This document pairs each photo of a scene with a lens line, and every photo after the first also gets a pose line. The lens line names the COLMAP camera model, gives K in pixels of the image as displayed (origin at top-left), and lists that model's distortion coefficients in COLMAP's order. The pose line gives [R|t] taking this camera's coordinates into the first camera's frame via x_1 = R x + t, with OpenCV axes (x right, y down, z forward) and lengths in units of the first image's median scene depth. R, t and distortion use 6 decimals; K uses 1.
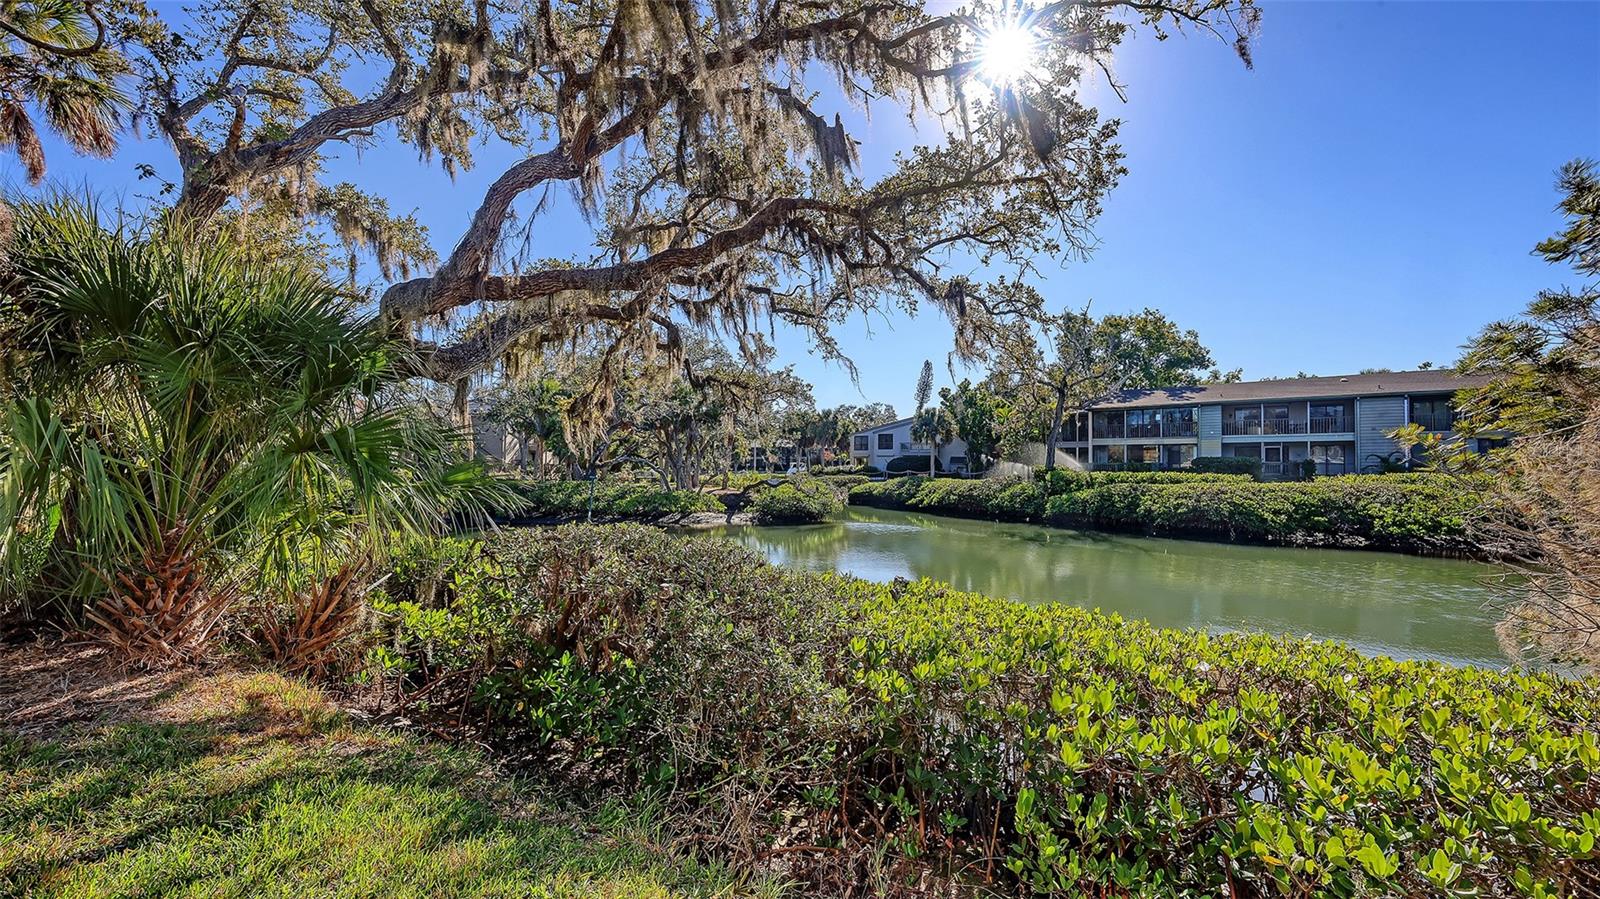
lens RADIAL K [[642.5, 0, 800.0], [0, 642.5, 449.5], [0, 0, 1]] dist [-0.000603, 0.000156]
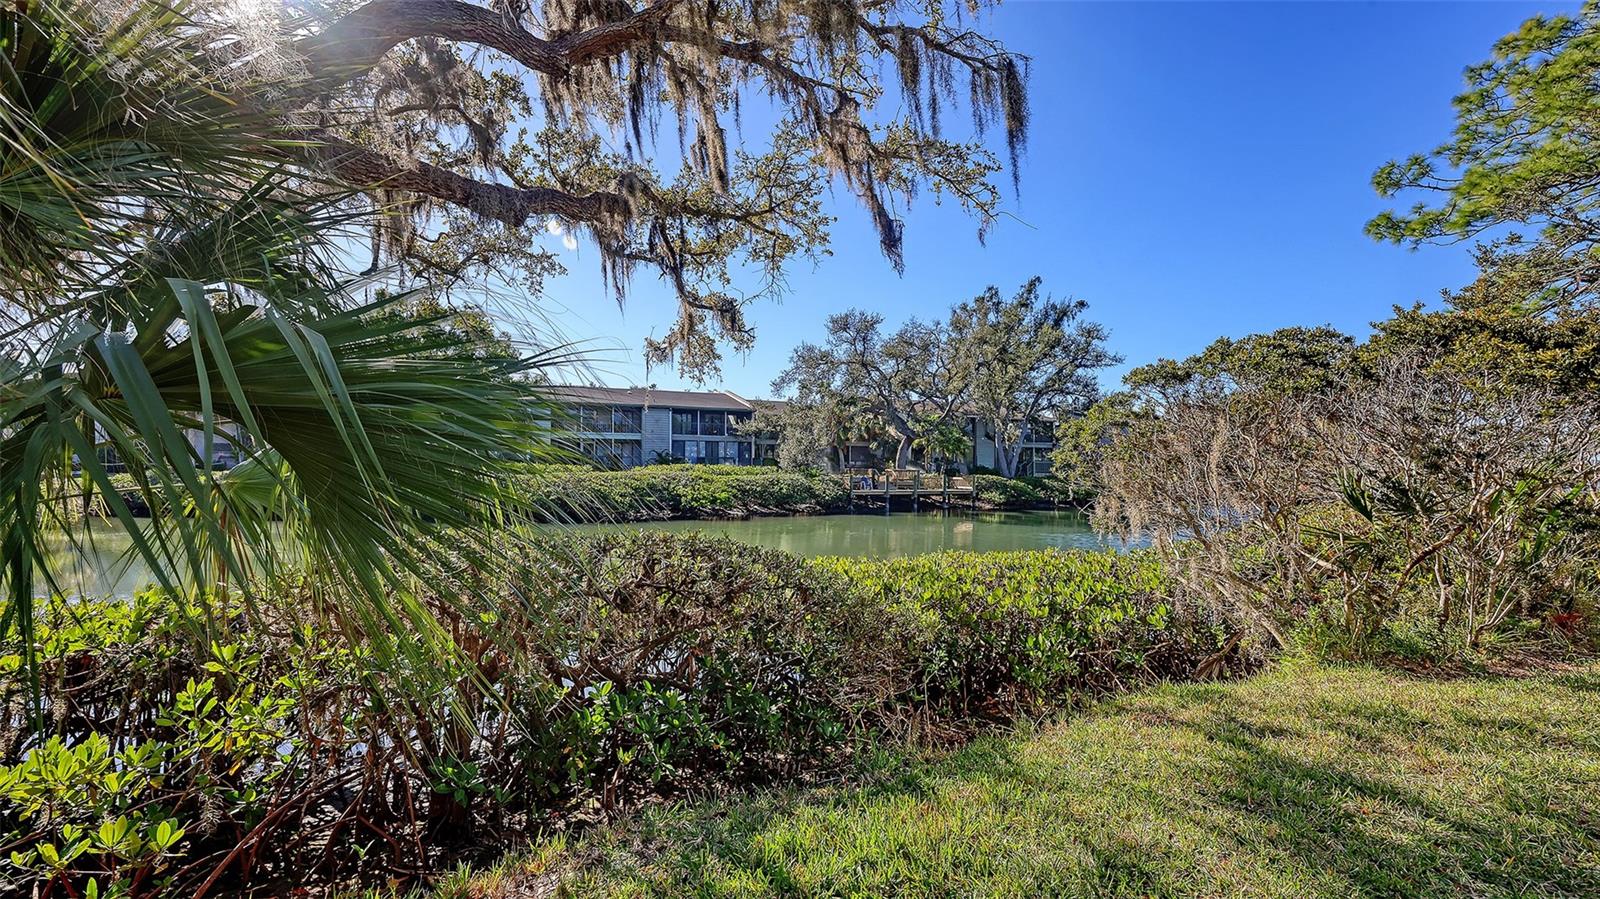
lens RADIAL K [[642.5, 0, 800.0], [0, 642.5, 449.5], [0, 0, 1]] dist [-0.000603, 0.000156]
pose [[0.495062, 0.014562, 0.868736, -0.136314], [-0.026370, 0.999651, -0.001729, 0.000526], [-0.868458, -0.022052, 0.495273, 0.063379]]
